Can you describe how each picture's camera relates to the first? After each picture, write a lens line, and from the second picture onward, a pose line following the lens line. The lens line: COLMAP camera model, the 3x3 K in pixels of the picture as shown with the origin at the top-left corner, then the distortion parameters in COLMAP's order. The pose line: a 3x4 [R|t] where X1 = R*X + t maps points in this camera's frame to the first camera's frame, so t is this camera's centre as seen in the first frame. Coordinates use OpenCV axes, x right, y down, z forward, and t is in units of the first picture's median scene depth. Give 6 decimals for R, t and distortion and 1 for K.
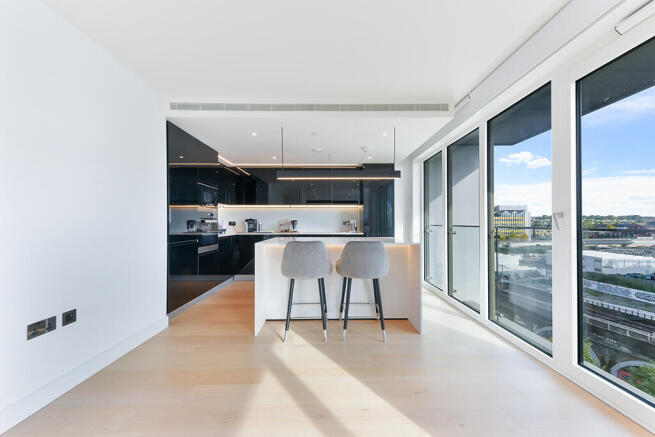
lens RADIAL K [[240.3, 0, 332.4], [0, 240.3, 223.6], [0, 0, 1]] dist [0.000633, 0.000033]
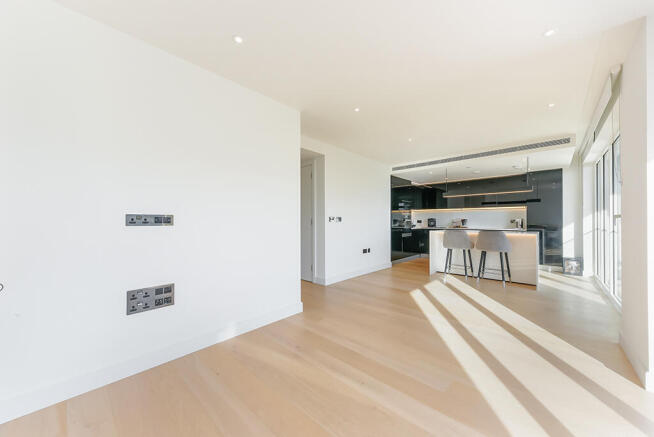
lens RADIAL K [[239.9, 0, 331.9], [0, 239.9, 223.6], [0, 0, 1]] dist [0.000633, 0.000033]
pose [[0.730589, 0.006807, -0.682783, 0.336042], [-0.002048, 0.999968, 0.007779, 0.002403], [0.682814, -0.004285, 0.730579, -0.770496]]
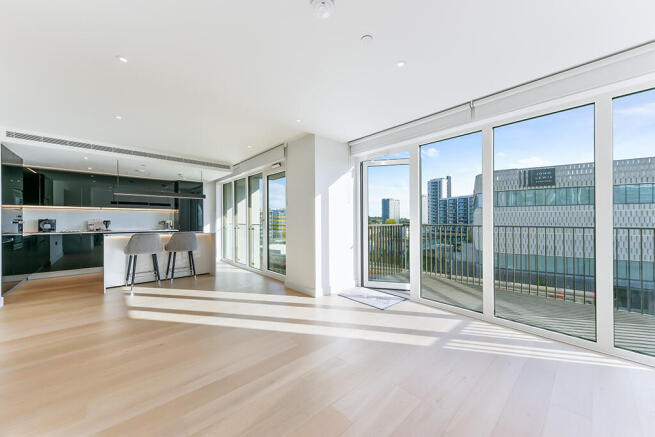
lens RADIAL K [[232.4, 0, 332.1], [0, 232.4, 221.0], [0, 0, 1]] dist [0.001141, 0.000126]
pose [[0.737322, -0.003540, 0.675532, -0.173982], [0.006095, 0.999980, -0.001413, -0.006232], [-0.675514, 0.005160, 0.737329, -0.818998]]
